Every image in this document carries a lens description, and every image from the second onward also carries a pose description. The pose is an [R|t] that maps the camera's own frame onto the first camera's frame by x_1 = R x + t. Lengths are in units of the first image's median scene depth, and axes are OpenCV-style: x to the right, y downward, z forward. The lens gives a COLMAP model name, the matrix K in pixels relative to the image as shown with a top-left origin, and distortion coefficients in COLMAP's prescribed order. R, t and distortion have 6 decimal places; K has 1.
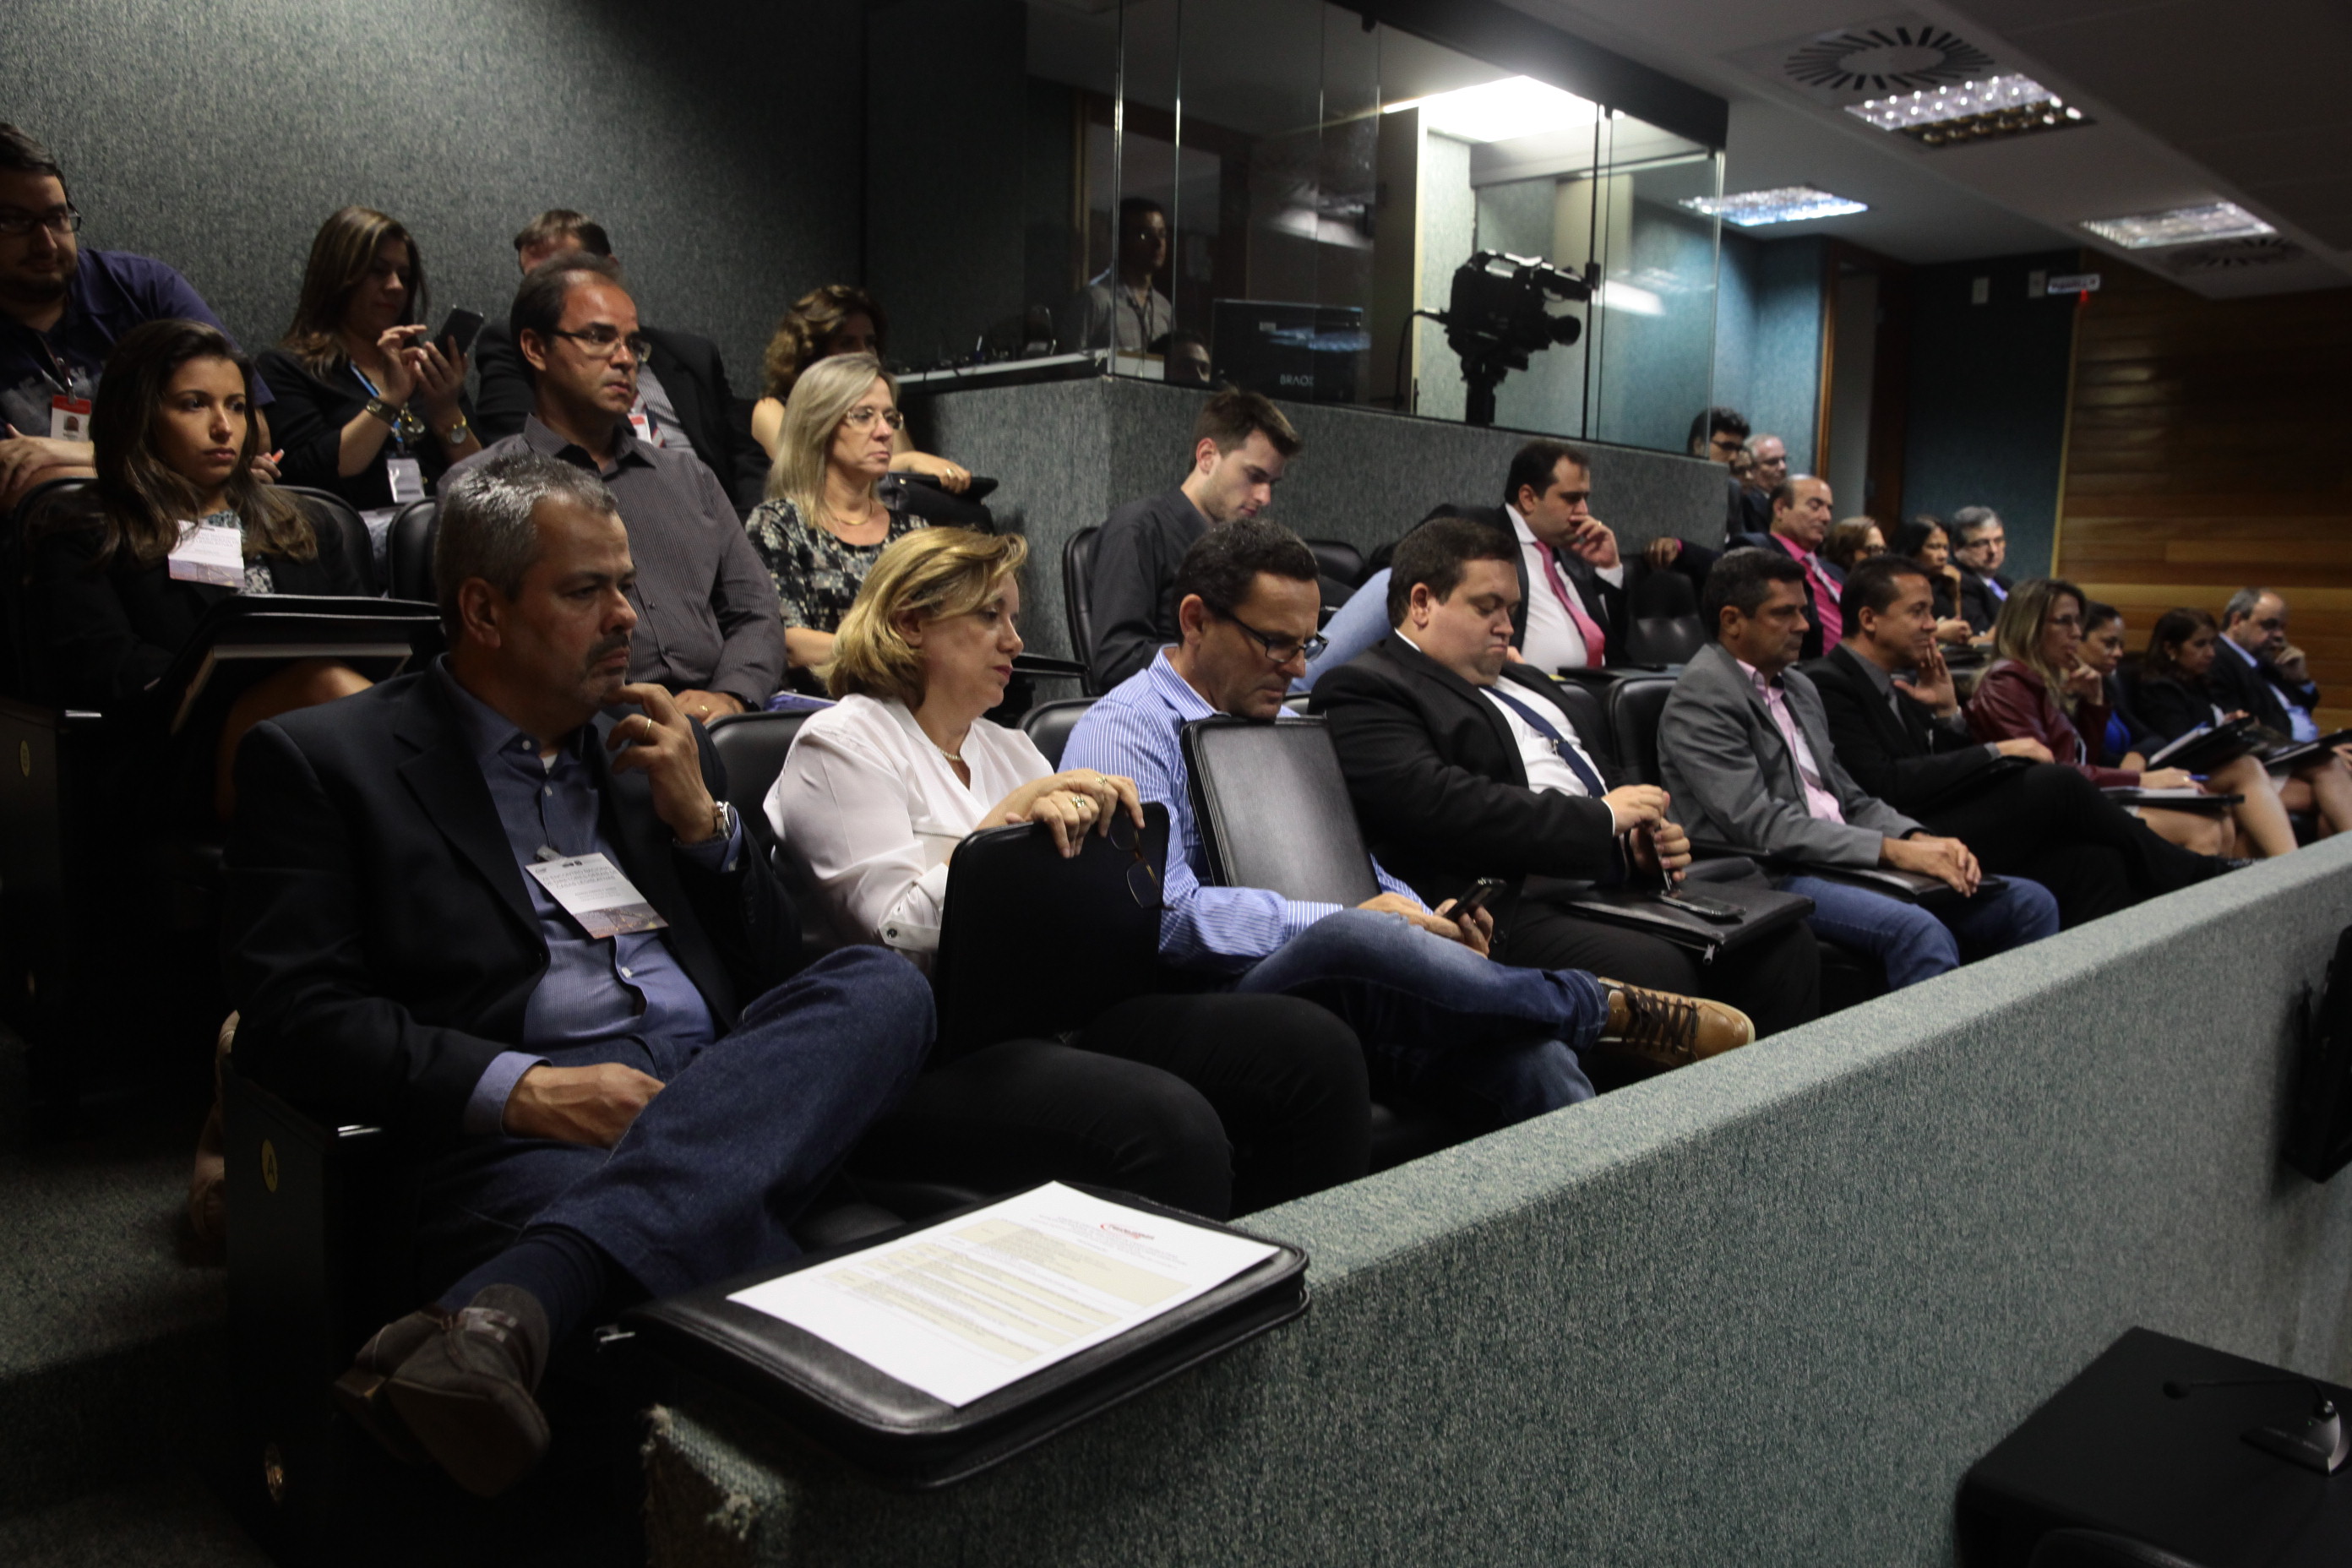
lens RADIAL K [[1756.8, 0, 1176.0], [0, 1756.8, 784.0], [0, 0, 1]] dist [-0.089358, 0.083103]
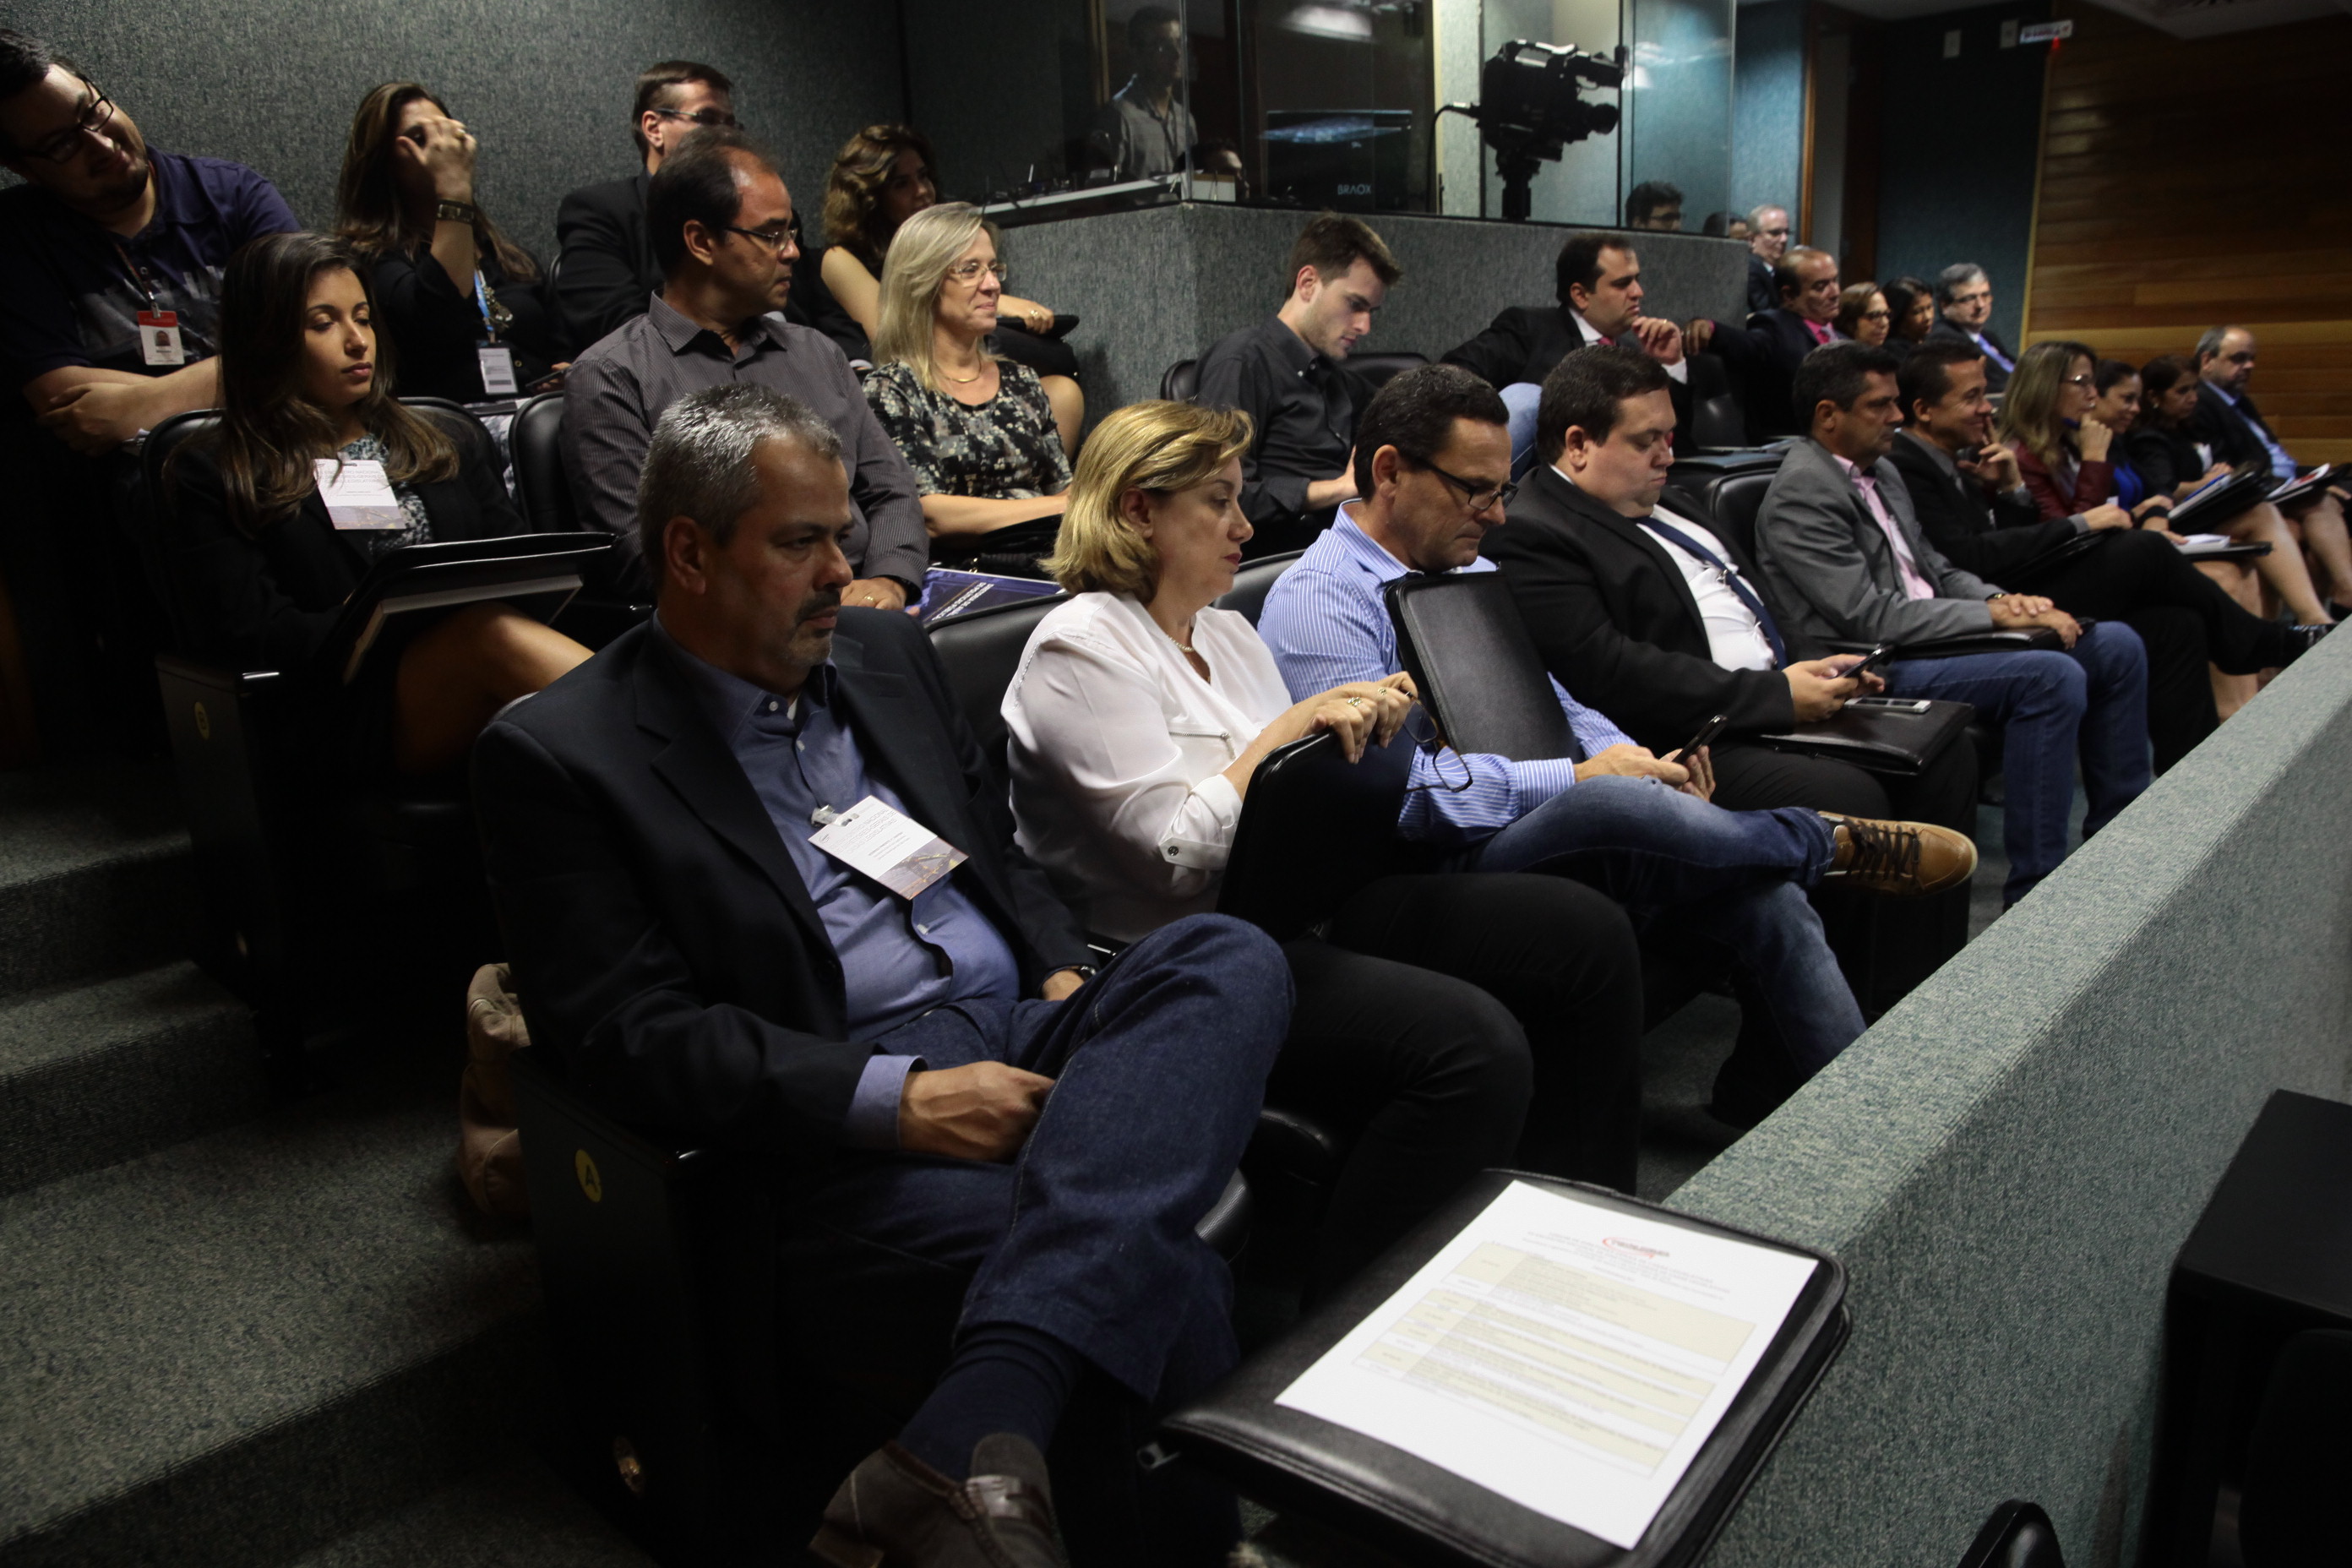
lens RADIAL K [[1610.6, 0, 1176.0], [0, 1610.6, 784.0], [0, 0, 1]] dist [-0.102293, 0.074638]
pose [[0.997040, -0.075213, 0.015924, -0.089504], [0.072136, 0.986857, 0.144602, -0.042550], [-0.026590, -0.143025, 0.989362, 0.069745]]
